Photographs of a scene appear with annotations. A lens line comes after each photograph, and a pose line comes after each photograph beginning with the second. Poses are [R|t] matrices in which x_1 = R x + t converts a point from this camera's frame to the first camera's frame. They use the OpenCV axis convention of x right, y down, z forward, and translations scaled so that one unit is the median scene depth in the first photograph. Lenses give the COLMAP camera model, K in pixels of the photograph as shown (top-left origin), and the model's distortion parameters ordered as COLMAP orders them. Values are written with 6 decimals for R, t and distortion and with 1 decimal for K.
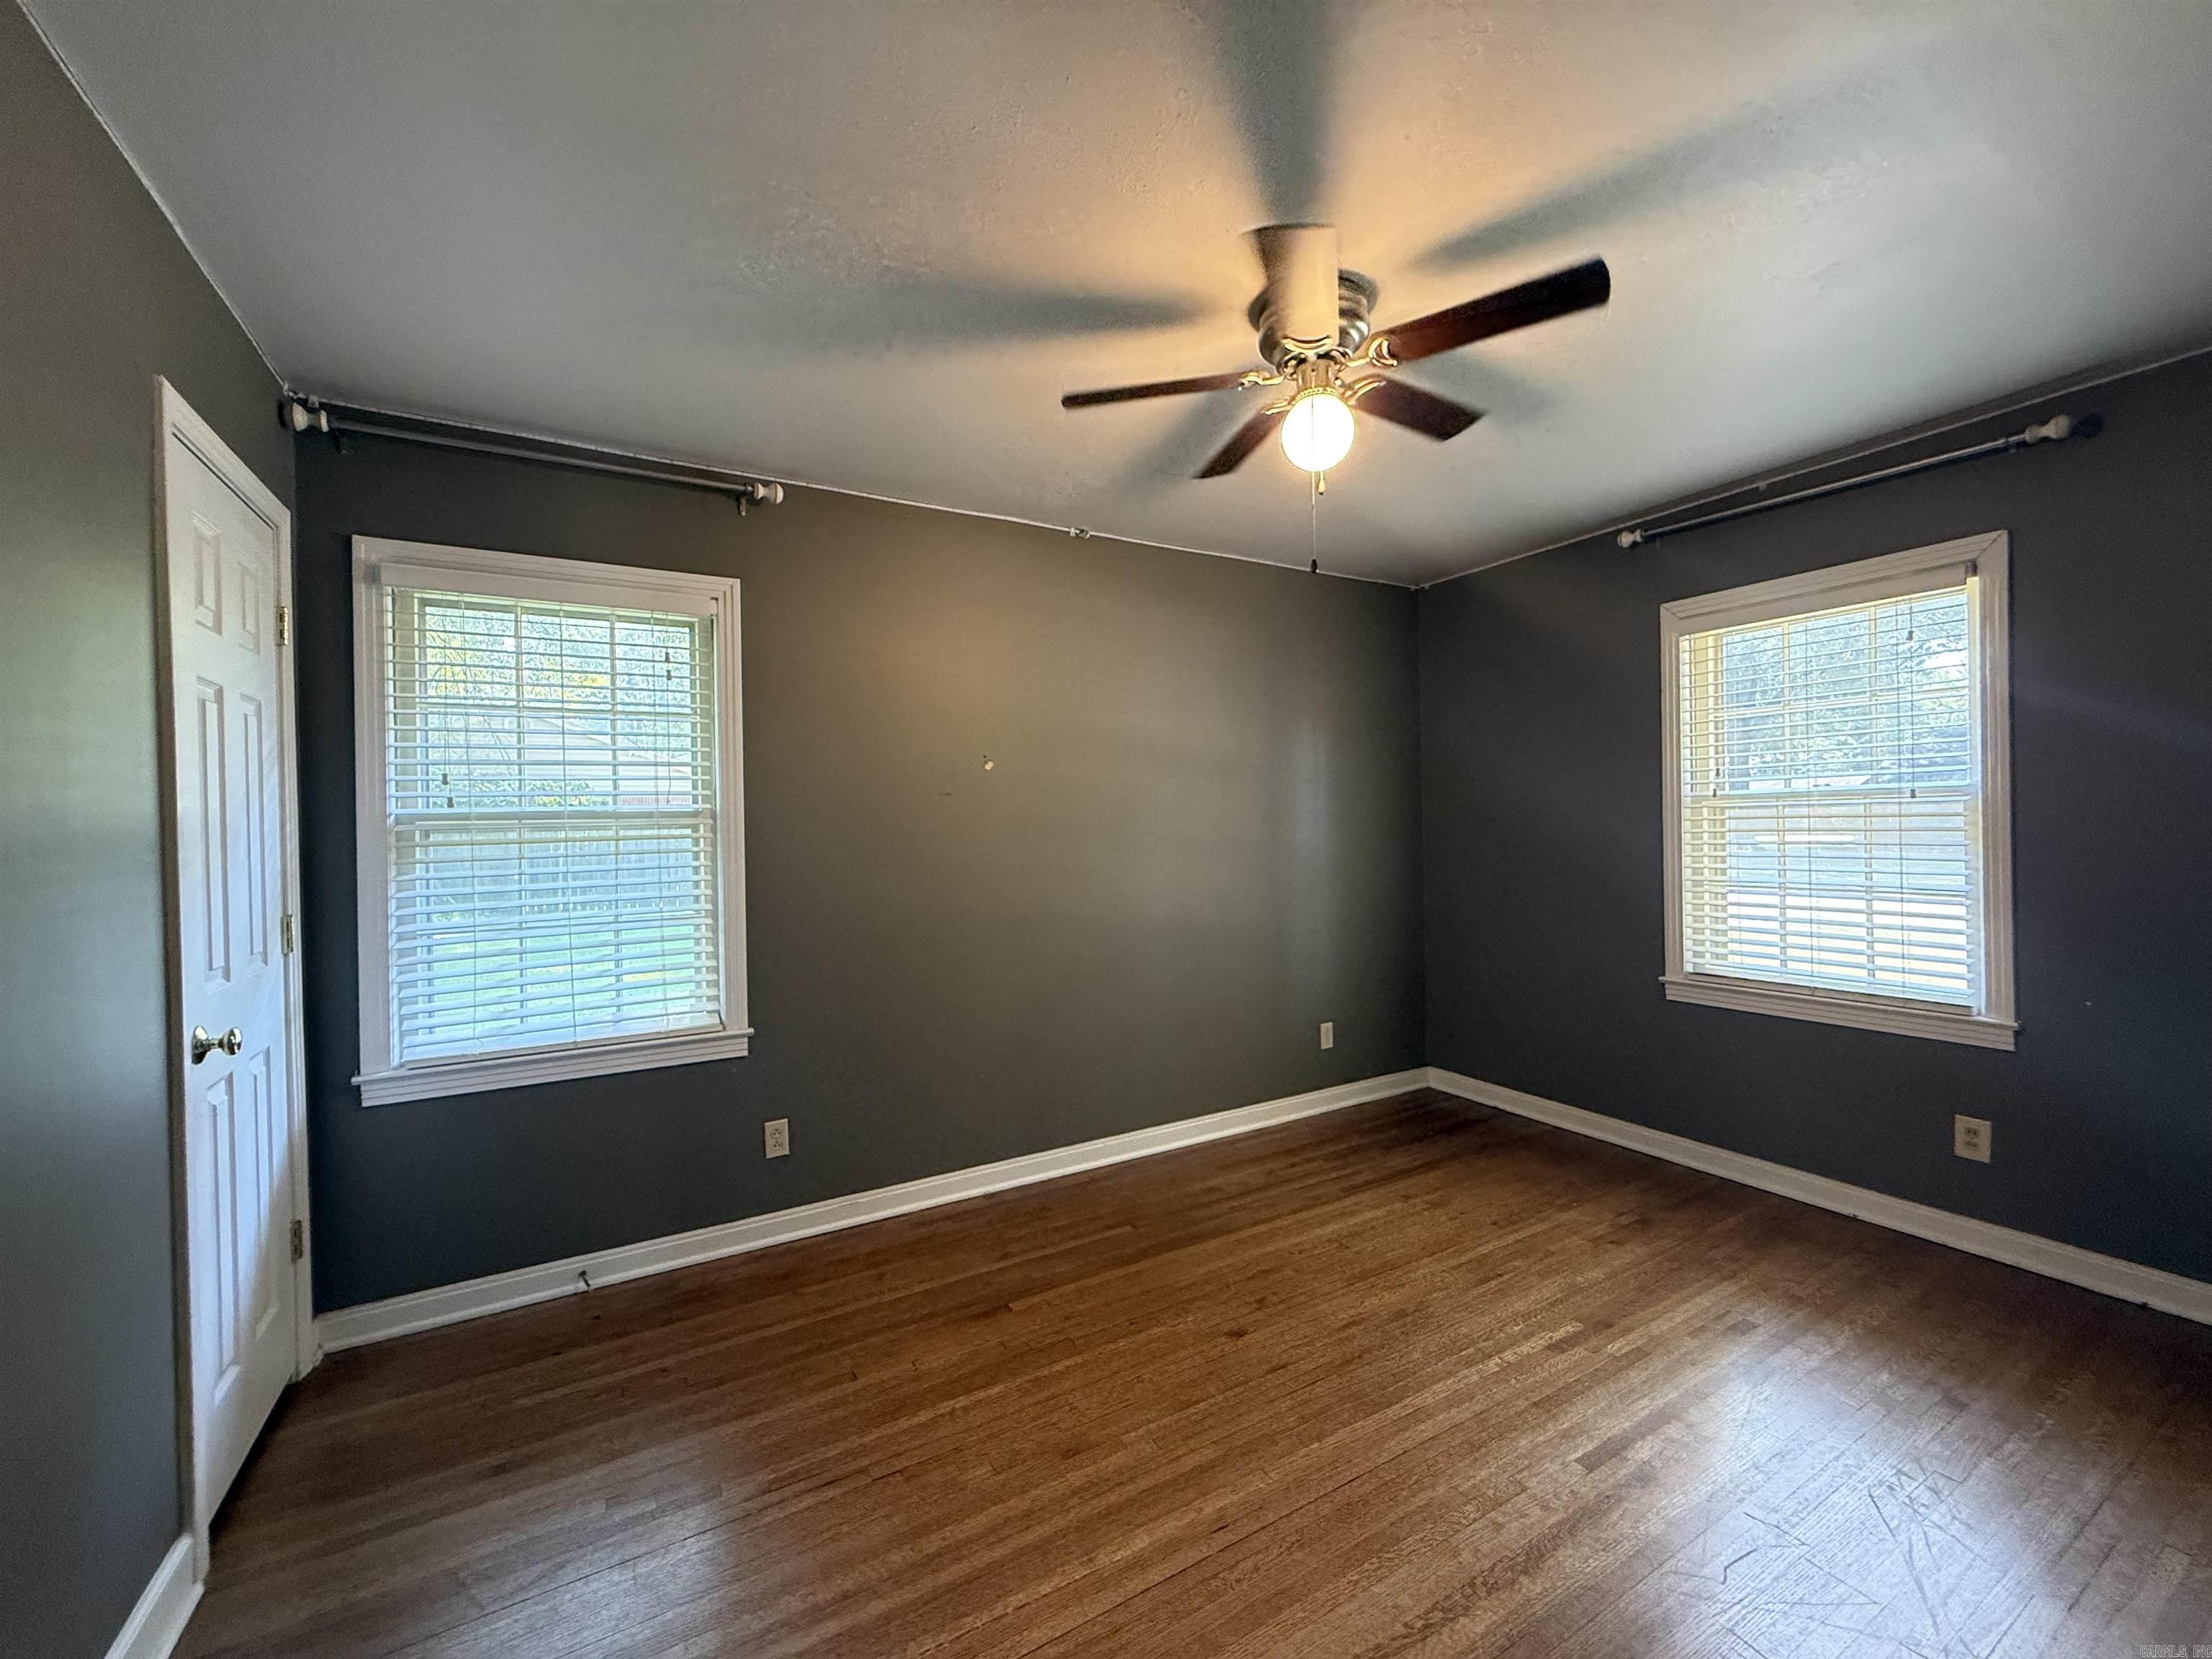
lens RADIAL K [[896.9, 0, 1106.0], [0, 896.9, 829.5], [0, 0, 1]] dist [0.000238, -0.000073]
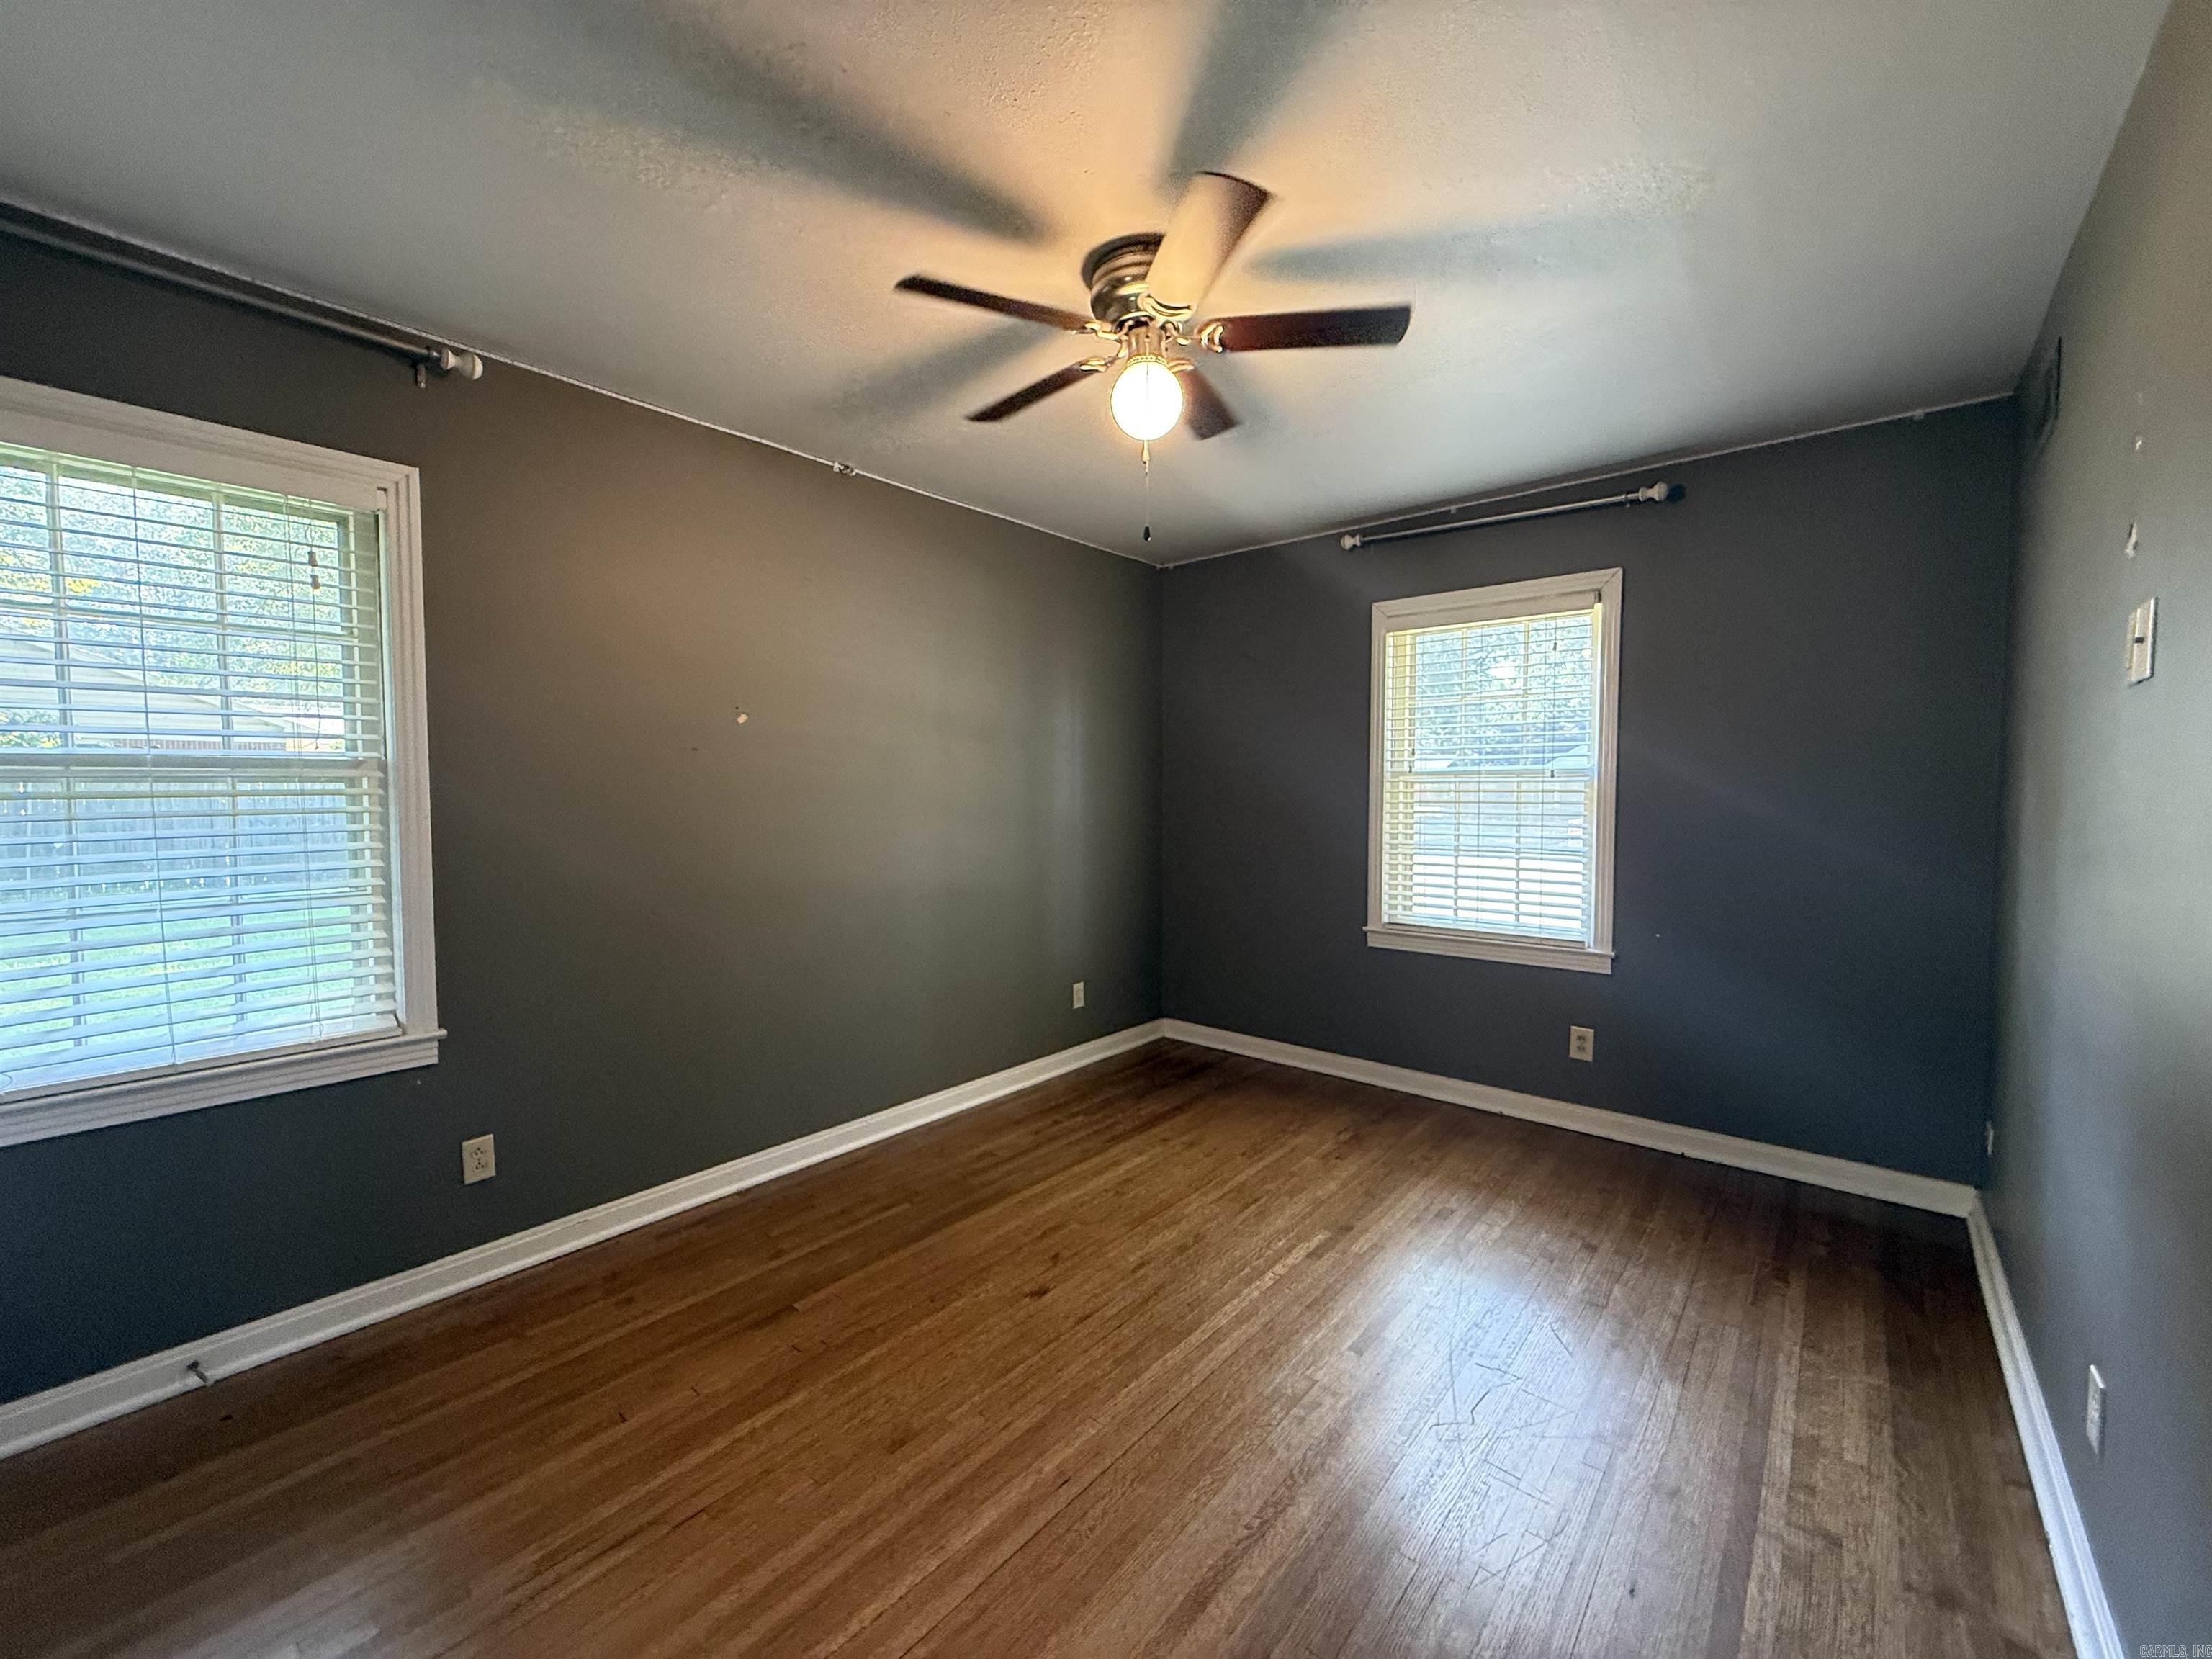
lens RADIAL K [[895.3, 0, 1106.0], [0, 895.3, 829.5], [0, 0, 1]] dist [-0.000450, -0.000665]
pose [[0.939598, 0.001615, 0.342276, -0.112335], [-0.014600, 0.999268, 0.035363, 0.002813], [-0.341969, -0.038224, 0.938934, 0.039897]]
